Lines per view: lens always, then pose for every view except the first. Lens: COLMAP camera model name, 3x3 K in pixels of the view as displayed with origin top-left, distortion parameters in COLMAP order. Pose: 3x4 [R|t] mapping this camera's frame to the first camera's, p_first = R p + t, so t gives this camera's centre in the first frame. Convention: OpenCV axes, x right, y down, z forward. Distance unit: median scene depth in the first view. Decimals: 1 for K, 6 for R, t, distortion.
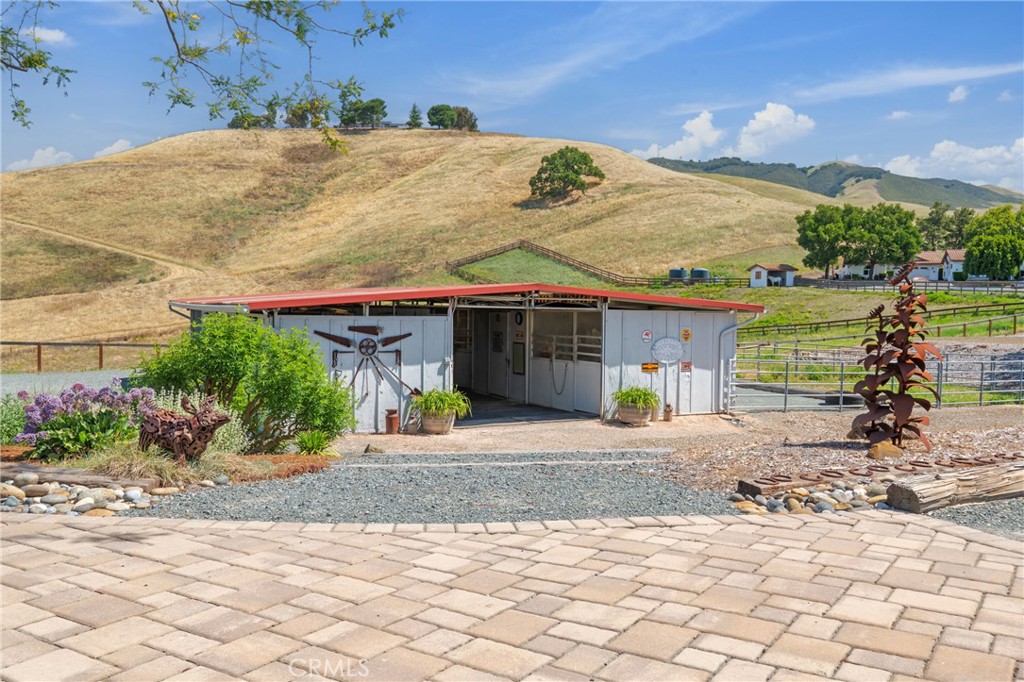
lens RADIAL K [[896.4, 0, 512.0], [0, 896.4, 341.0], [0, 0, 1]] dist [0.004989, -0.000056]
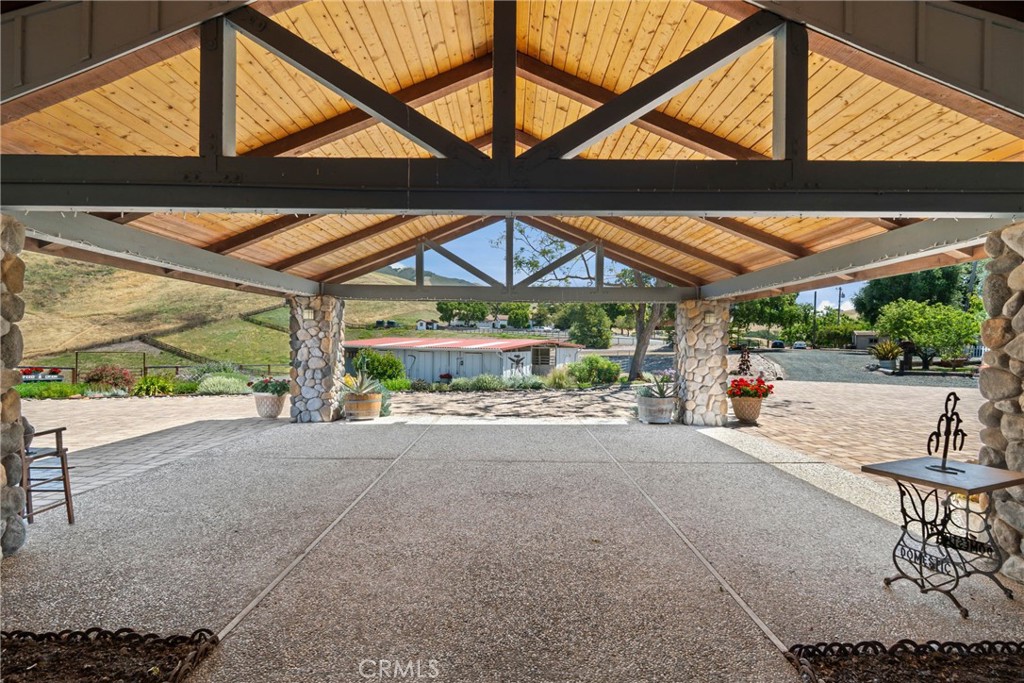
lens RADIAL K [[455.5, 0, 512.0], [0, 455.5, 341.5], [0, 0, 1]] dist [-0.000578, -0.000021]
pose [[0.841438, -0.006334, 0.540316, -0.094111], [0.021285, 0.999544, -0.021429, -0.002882], [-0.539934, 0.029532, 0.841189, -0.027462]]
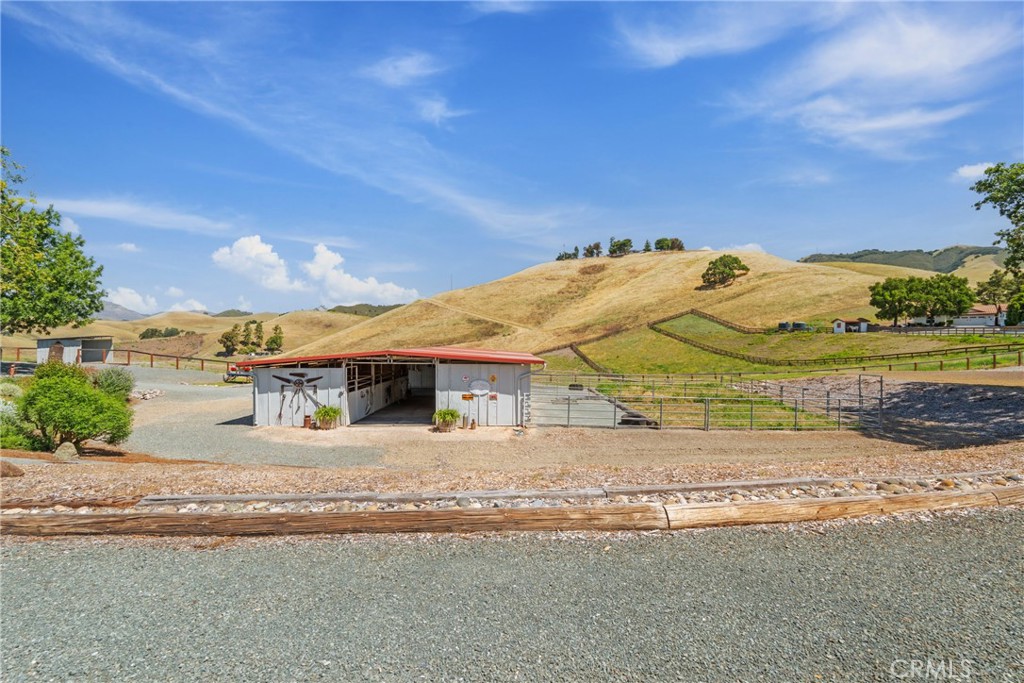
lens RADIAL K [[451.8, 0, 512.0], [0, 451.8, 341.5], [0, 0, 1]] dist [-0.001614, -0.000089]
pose [[0.902948, -0.012486, -0.429569, 0.067060], [-0.007015, 0.999016, -0.043783, -0.004397], [0.429693, 0.042547, 0.901972, 0.027018]]
